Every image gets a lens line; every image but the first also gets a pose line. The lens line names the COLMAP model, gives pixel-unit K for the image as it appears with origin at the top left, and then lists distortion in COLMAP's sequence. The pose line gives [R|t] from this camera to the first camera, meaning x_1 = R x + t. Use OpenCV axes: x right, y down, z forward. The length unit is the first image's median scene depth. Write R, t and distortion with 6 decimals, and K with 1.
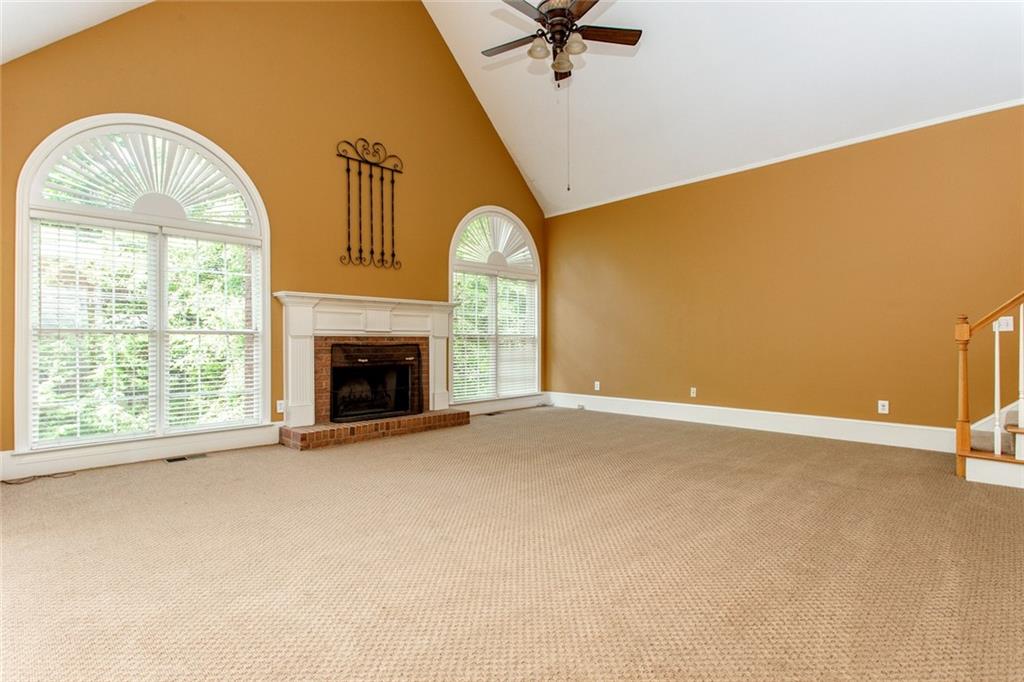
lens RADIAL K [[495.7, 0, 507.3], [0, 495.7, 339.9], [0, 0, 1]] dist [0.001056, -0.000375]
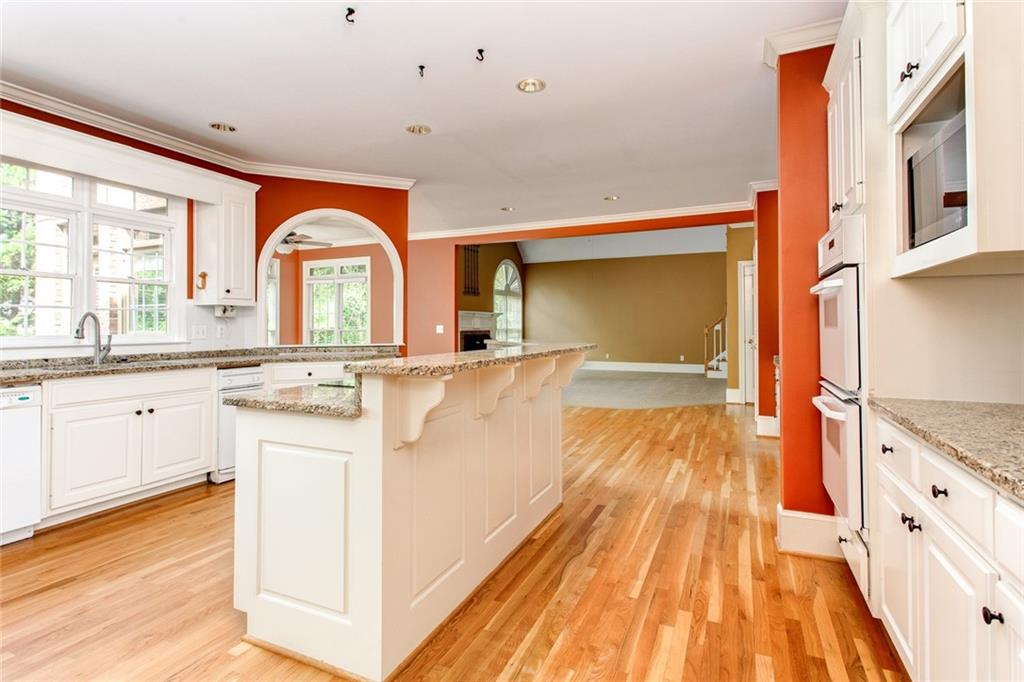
lens RADIAL K [[495.7, 0, 511.9], [0, 495.7, 332.4], [0, 0, 1]] dist [0.001056, -0.000375]
pose [[0.930193, -0.000766, 0.367069, -0.803060], [-0.007238, 0.999765, 0.020429, -0.038954], [-0.366998, -0.021660, 0.929969, -0.852238]]
